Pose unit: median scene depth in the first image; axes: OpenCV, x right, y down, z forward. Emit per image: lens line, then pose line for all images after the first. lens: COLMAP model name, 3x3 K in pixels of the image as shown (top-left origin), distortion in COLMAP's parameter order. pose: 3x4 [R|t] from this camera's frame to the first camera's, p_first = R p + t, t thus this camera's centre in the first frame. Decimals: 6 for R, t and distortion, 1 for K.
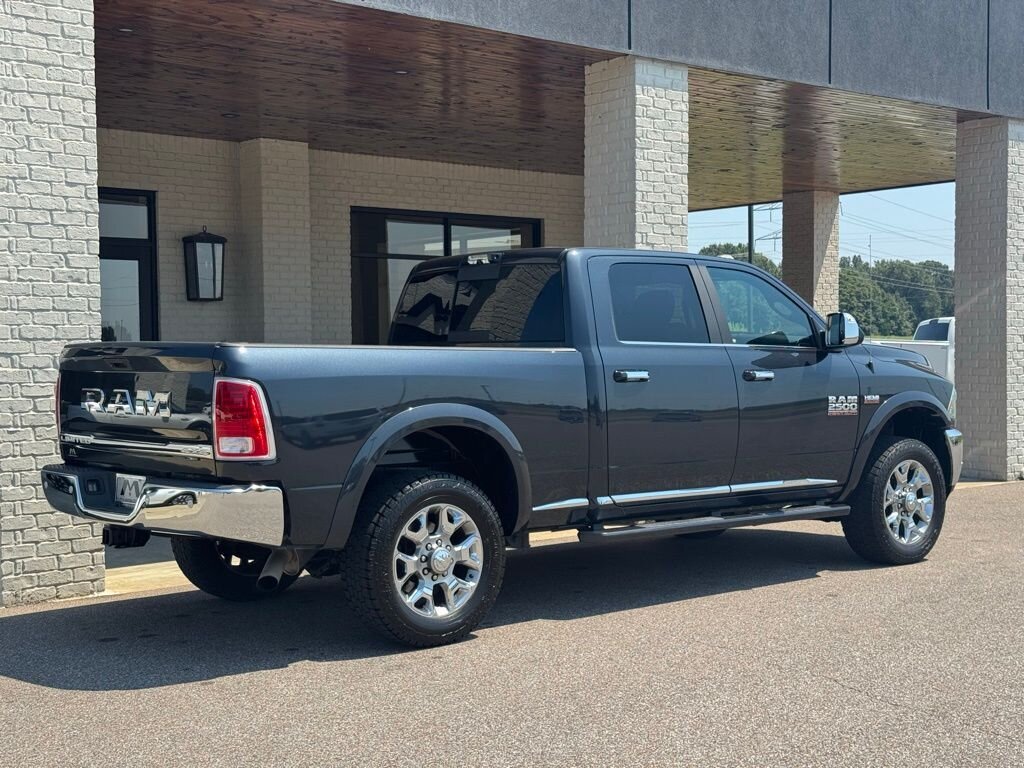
lens RADIAL K [[1417.1, 0, 511.0], [0, 1417.1, 382.1], [0, 0, 1]] dist [0.193715, -0.398103]
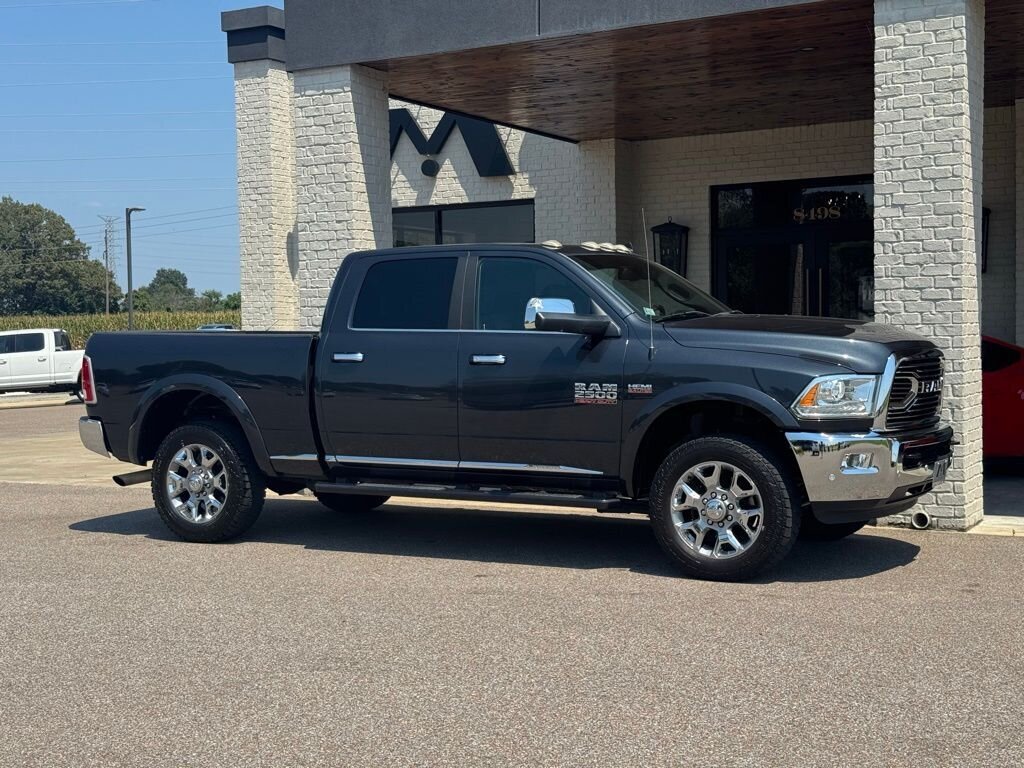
lens RADIAL K [[1421.0, 0, 507.6], [0, 1421.0, 381.1], [0, 0, 1]] dist [0.191838, -0.394083]
pose [[0.349931, 0.036373, -0.936069, 1.133090], [-0.010029, 0.999334, 0.035082, -0.025296], [0.936722, -0.002889, 0.350063, 0.635341]]
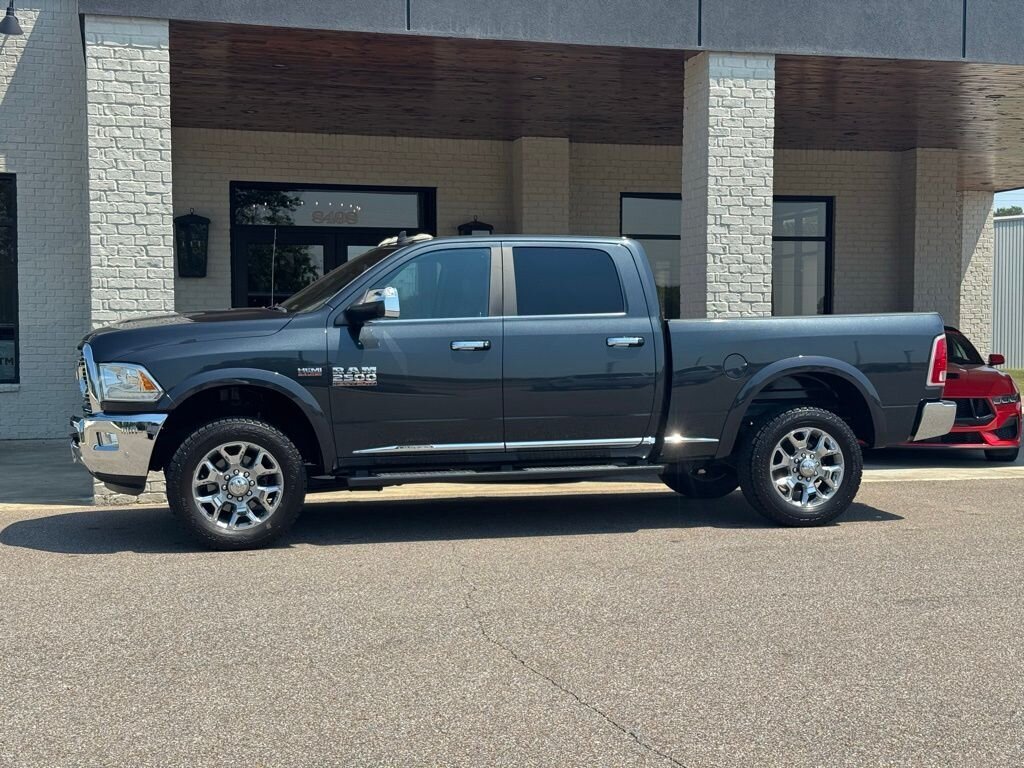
lens RADIAL K [[1414.4, 0, 514.6], [0, 1414.4, 380.9], [0, 0, 1]] dist [0.204489, -0.455766]
pose [[0.907183, 0.024682, -0.420011, 0.551307], [-0.018226, 0.999646, 0.019378, 0.003644], [0.420341, -0.009925, 0.907312, -0.059455]]
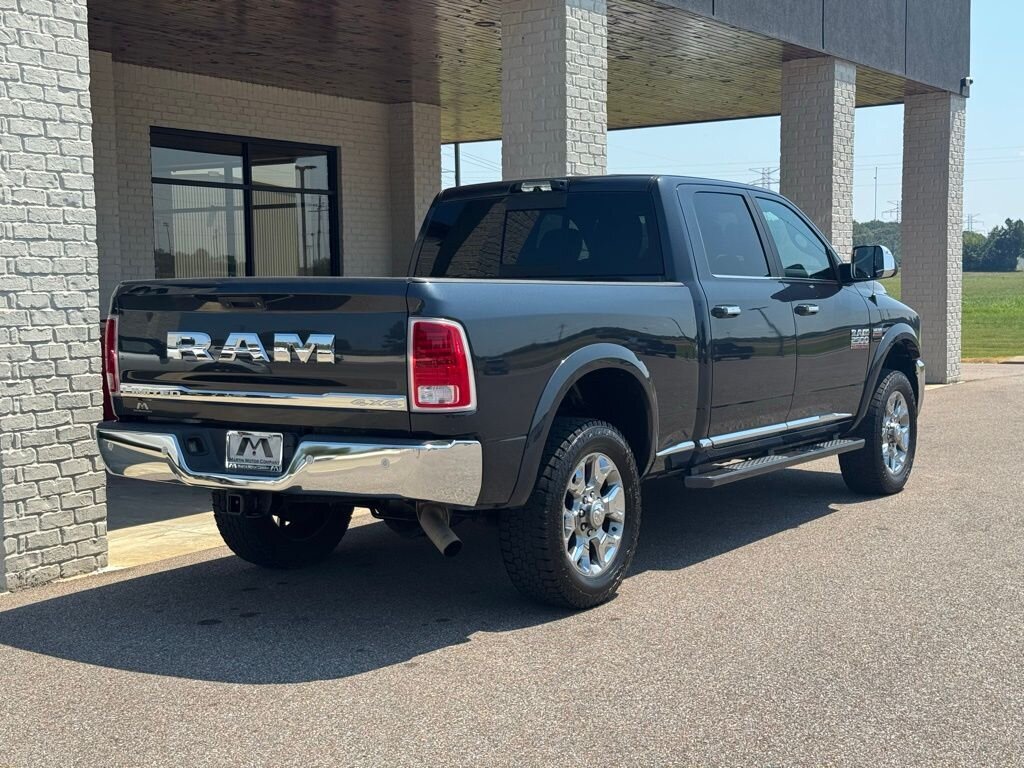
lens RADIAL K [[1414.4, 0, 514.6], [0, 1414.4, 380.9], [0, 0, 1]] dist [0.204489, -0.455766]
pose [[0.962430, -0.023268, 0.270532, -0.279581], [0.011272, 0.998887, 0.045811, -0.002714], [-0.271296, -0.041040, 0.961621, 0.109029]]
